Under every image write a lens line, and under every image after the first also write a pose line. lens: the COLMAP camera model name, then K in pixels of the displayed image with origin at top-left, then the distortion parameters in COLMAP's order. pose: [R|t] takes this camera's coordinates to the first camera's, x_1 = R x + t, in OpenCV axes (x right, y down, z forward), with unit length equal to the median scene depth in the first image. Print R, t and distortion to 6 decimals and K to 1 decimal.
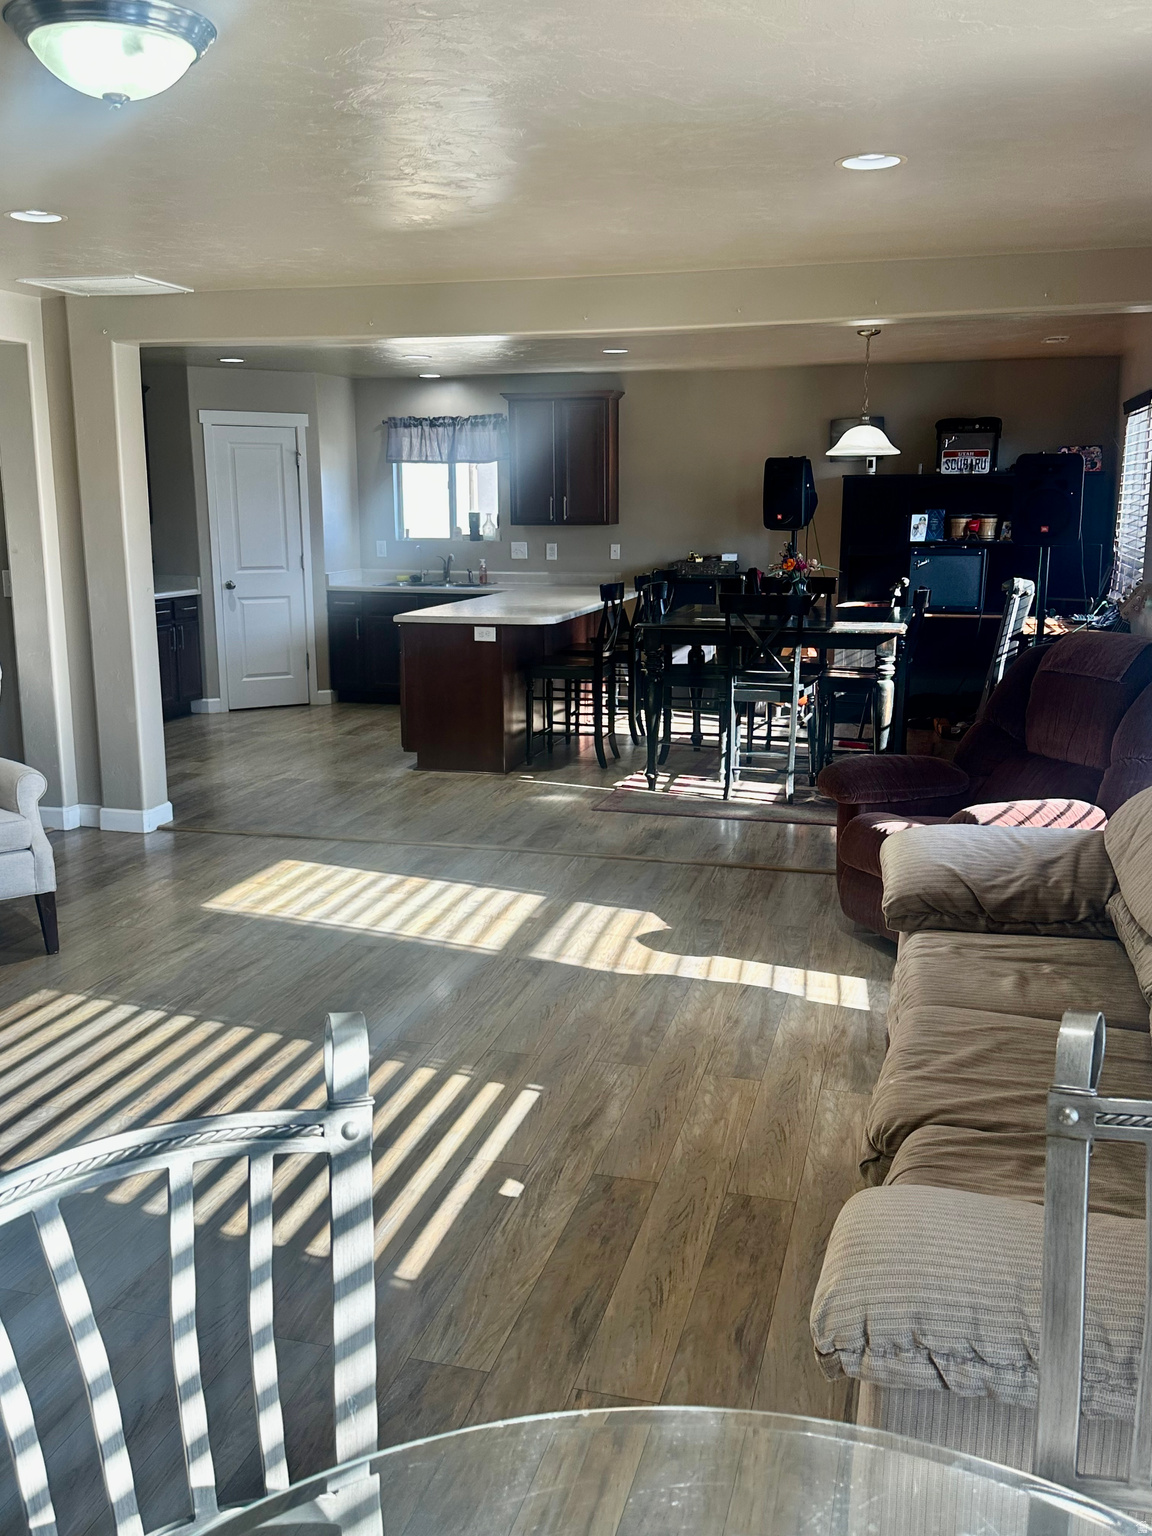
lens RADIAL K [[1357.8, 0, 575.6], [0, 1357.8, 767.9], [0, 0, 1]] dist [0.121860, 0.004985]
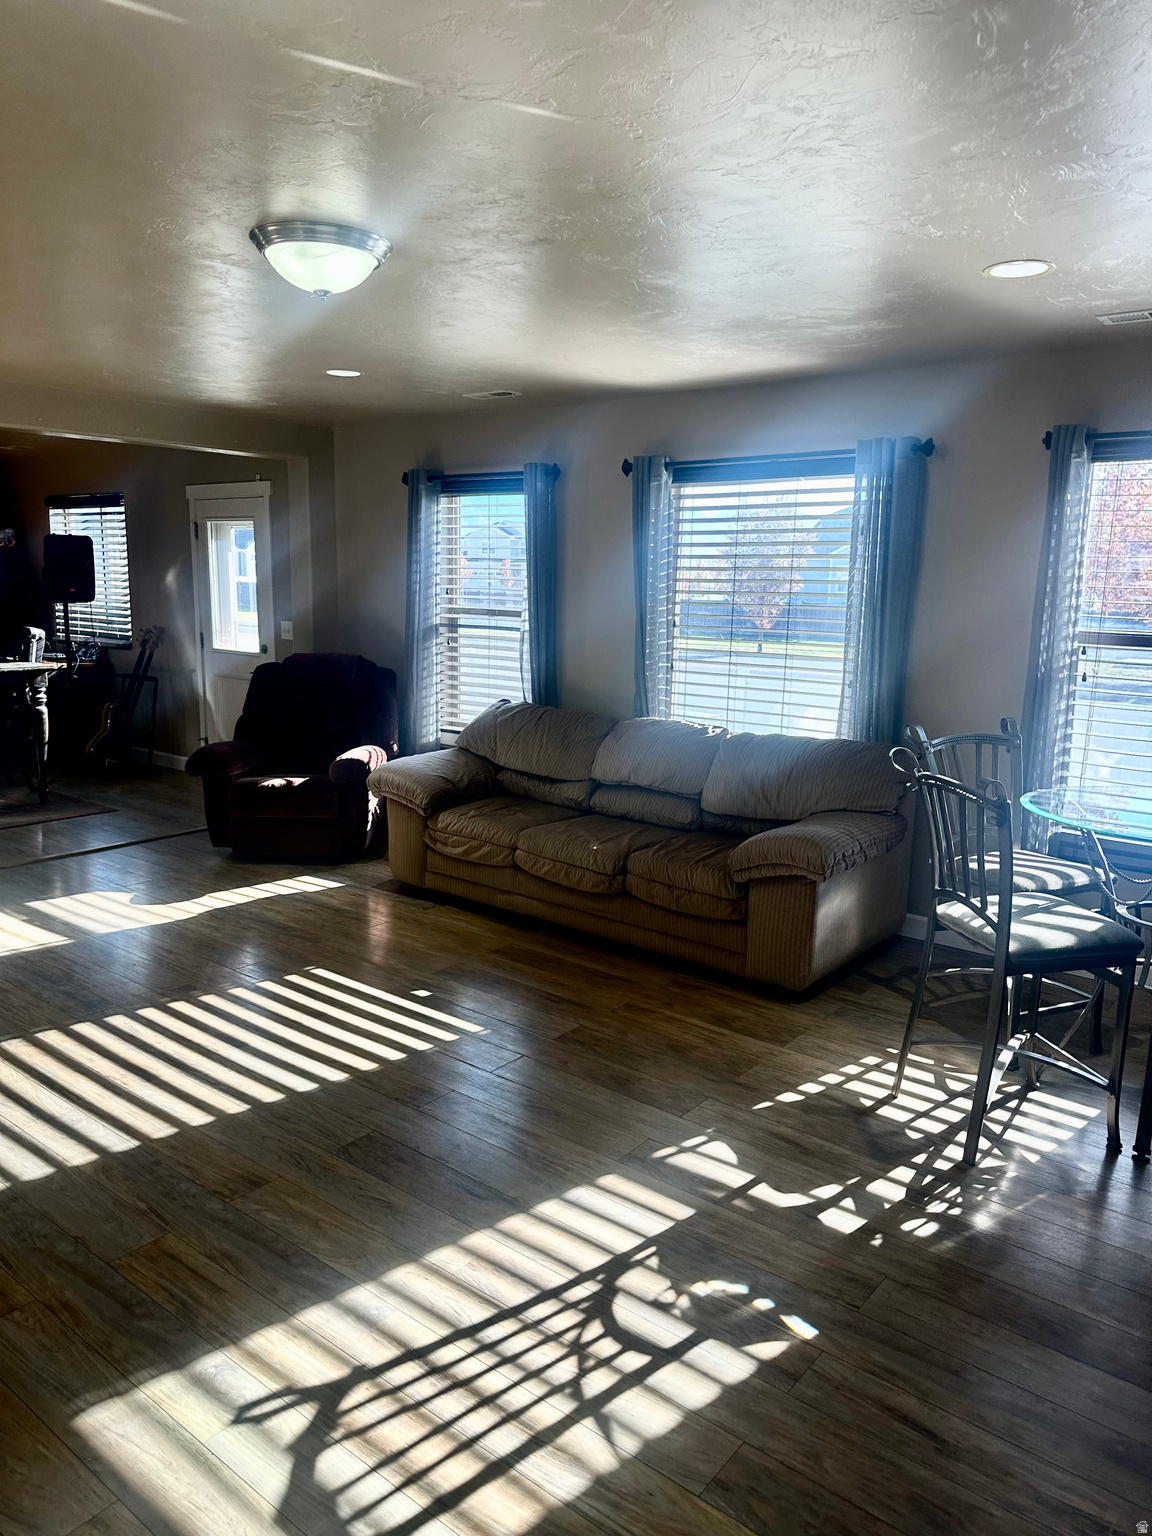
lens RADIAL K [[1072.3, 0, 580.2], [0, 1072.3, 768.0], [0, 0, 1]] dist [0.073604, -0.002824]
pose [[0.393034, -0.154302, 0.906485, -0.763999], [0.158393, 0.982445, 0.098556, -0.040925], [-0.905779, 0.104845, 0.410575, 0.181348]]
